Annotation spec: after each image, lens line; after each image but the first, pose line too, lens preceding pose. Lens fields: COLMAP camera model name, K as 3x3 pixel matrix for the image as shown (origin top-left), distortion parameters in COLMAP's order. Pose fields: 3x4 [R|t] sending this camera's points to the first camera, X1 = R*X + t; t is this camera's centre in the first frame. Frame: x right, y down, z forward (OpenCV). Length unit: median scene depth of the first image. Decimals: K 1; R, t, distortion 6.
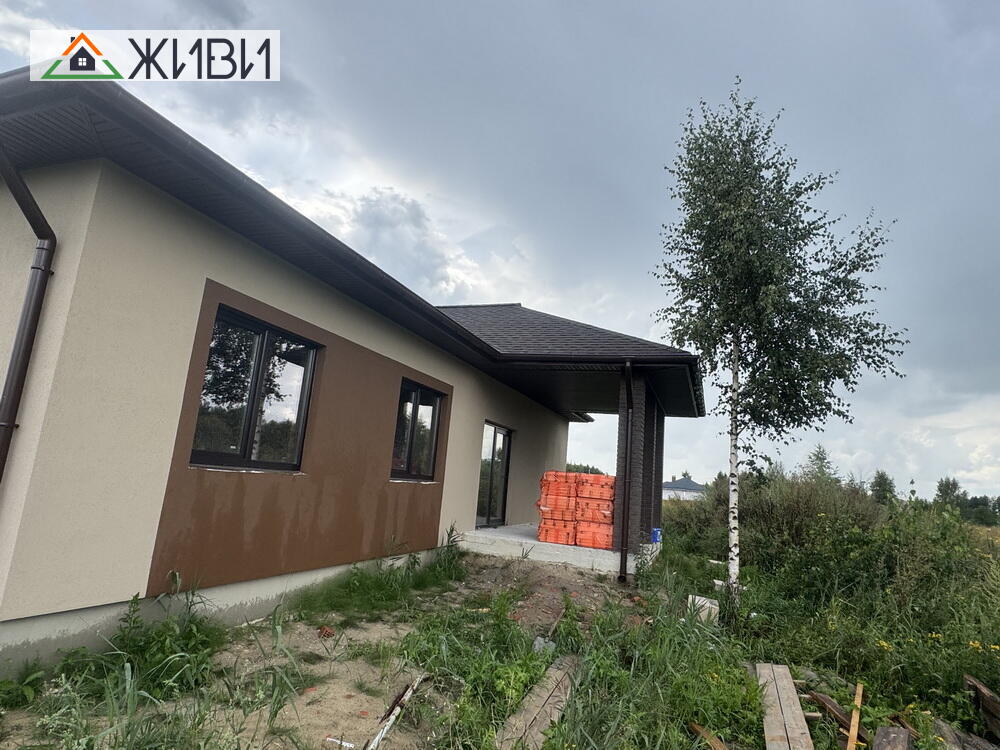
lens RADIAL K [[572.7, 0, 500.0], [0, 572.7, 375.0], [0, 0, 1]] dist [0.004414, 0.002806]
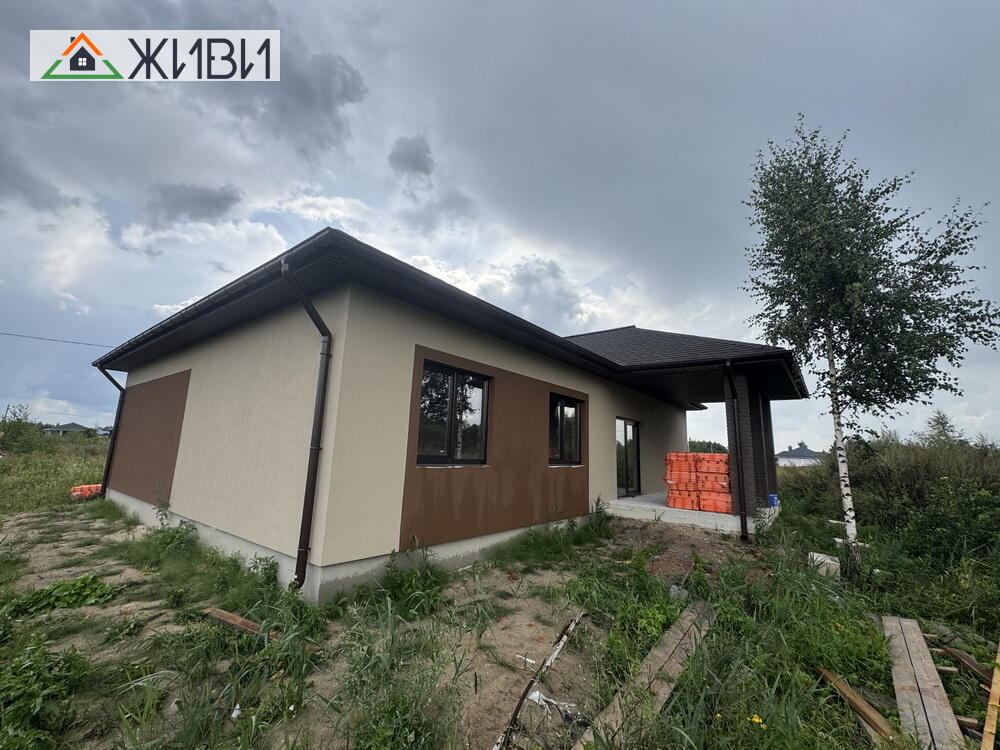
lens RADIAL K [[413.9, 0, 503.9], [0, 413.9, 374.8], [0, 0, 1]] dist [0.002243, -0.000188]
pose [[0.950994, -0.107419, -0.289950, 0.019966], [0.101650, 0.994207, -0.034929, -0.013677], [0.292022, 0.003744, 0.956404, -0.001096]]
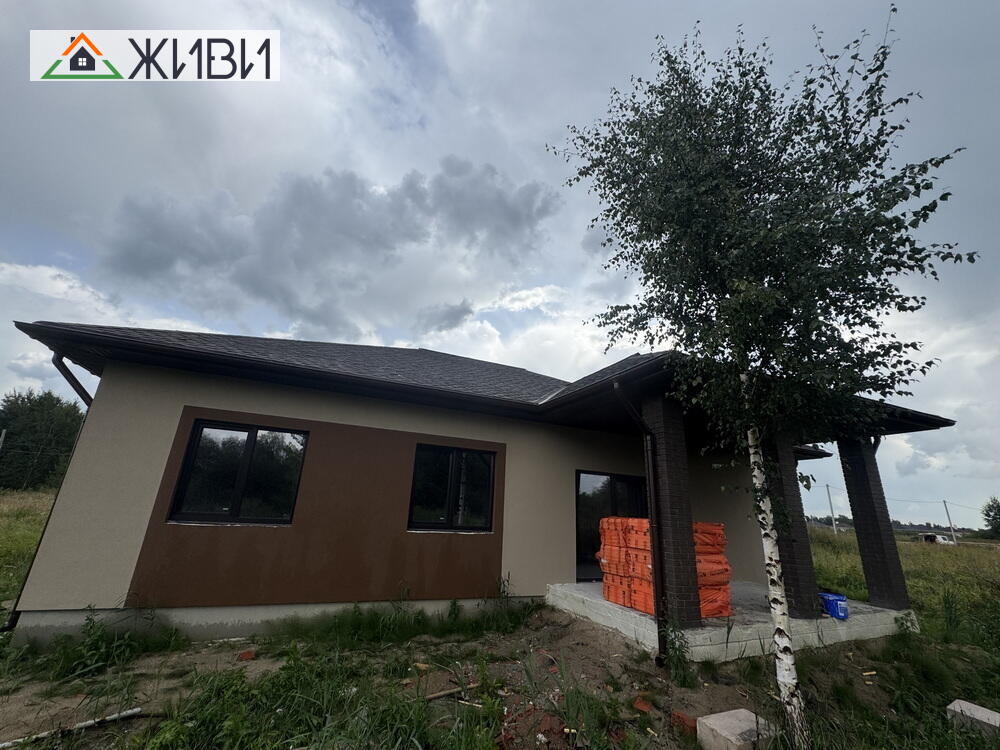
lens RADIAL K [[413.9, 0, 503.9], [0, 413.9, 374.8], [0, 0, 1]] dist [0.002243, -0.000188]
pose [[0.693049, -0.276758, -0.665649, 0.582830], [0.141323, 0.957613, -0.251009, 0.109642], [0.706903, 0.079890, 0.702785, 0.476399]]
